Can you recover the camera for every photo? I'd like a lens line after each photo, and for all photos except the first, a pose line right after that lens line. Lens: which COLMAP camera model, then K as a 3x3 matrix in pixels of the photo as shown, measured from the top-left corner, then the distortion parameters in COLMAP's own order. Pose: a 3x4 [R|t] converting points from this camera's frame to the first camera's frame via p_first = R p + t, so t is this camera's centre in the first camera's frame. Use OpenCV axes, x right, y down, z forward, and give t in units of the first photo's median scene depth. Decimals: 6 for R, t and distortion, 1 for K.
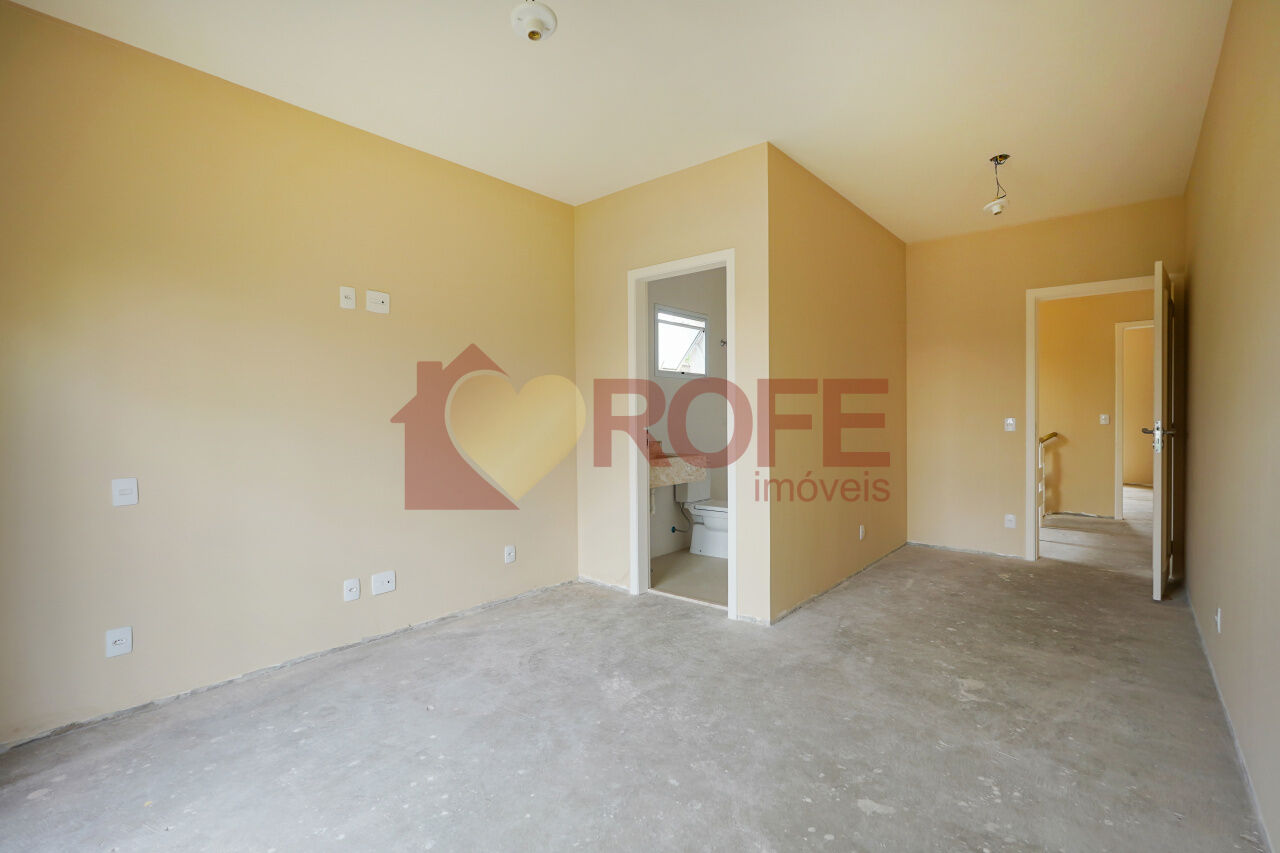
lens RADIAL K [[585.8, 0, 640.0], [0, 585.8, 426.5], [0, 0, 1]] dist [-0.024026, 0.010863]
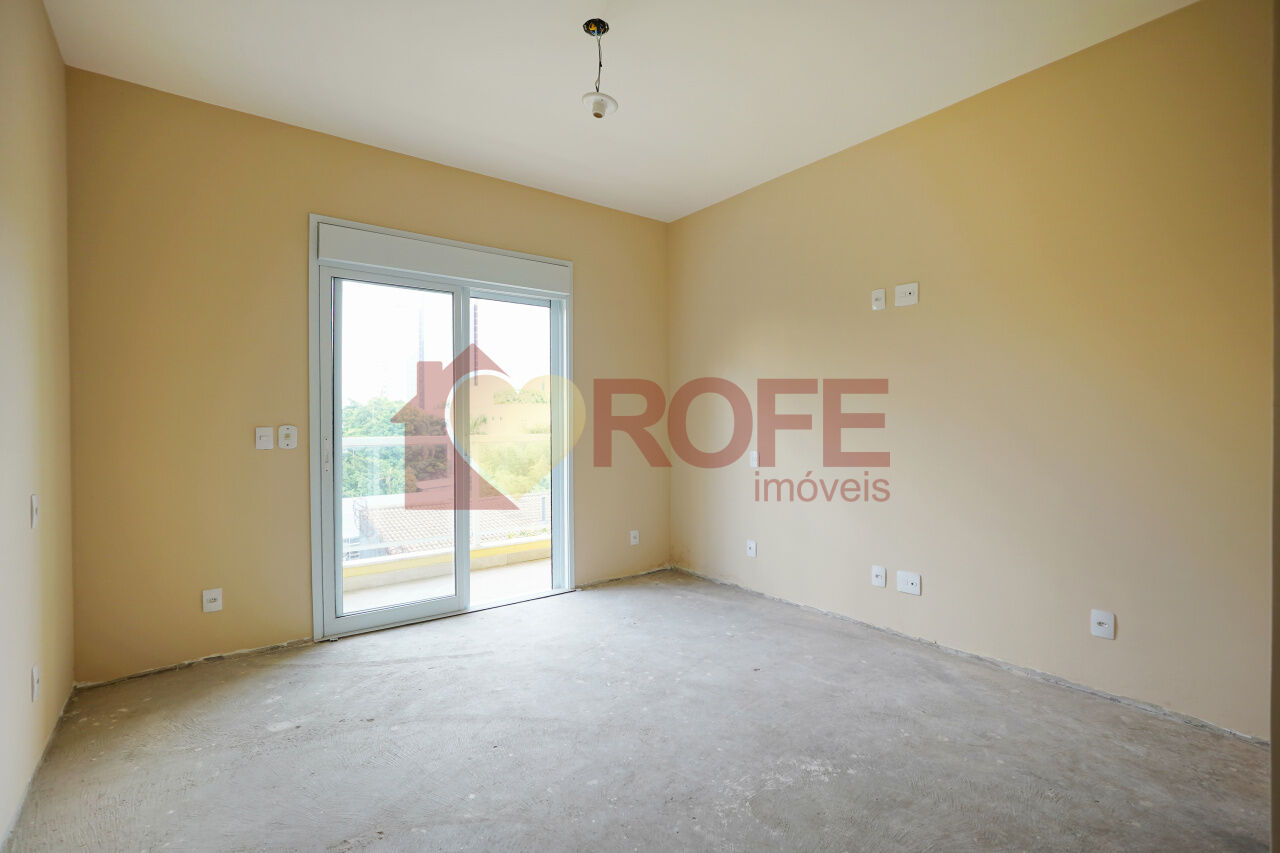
lens RADIAL K [[585.8, 0, 640.0], [0, 585.8, 426.5], [0, 0, 1]] dist [-0.024026, 0.010863]
pose [[-0.213346, 0.015800, -0.976849, 0.627485], [-0.007100, 0.999818, 0.017723, -0.006457], [0.976951, 0.010717, -0.213195, 0.803784]]
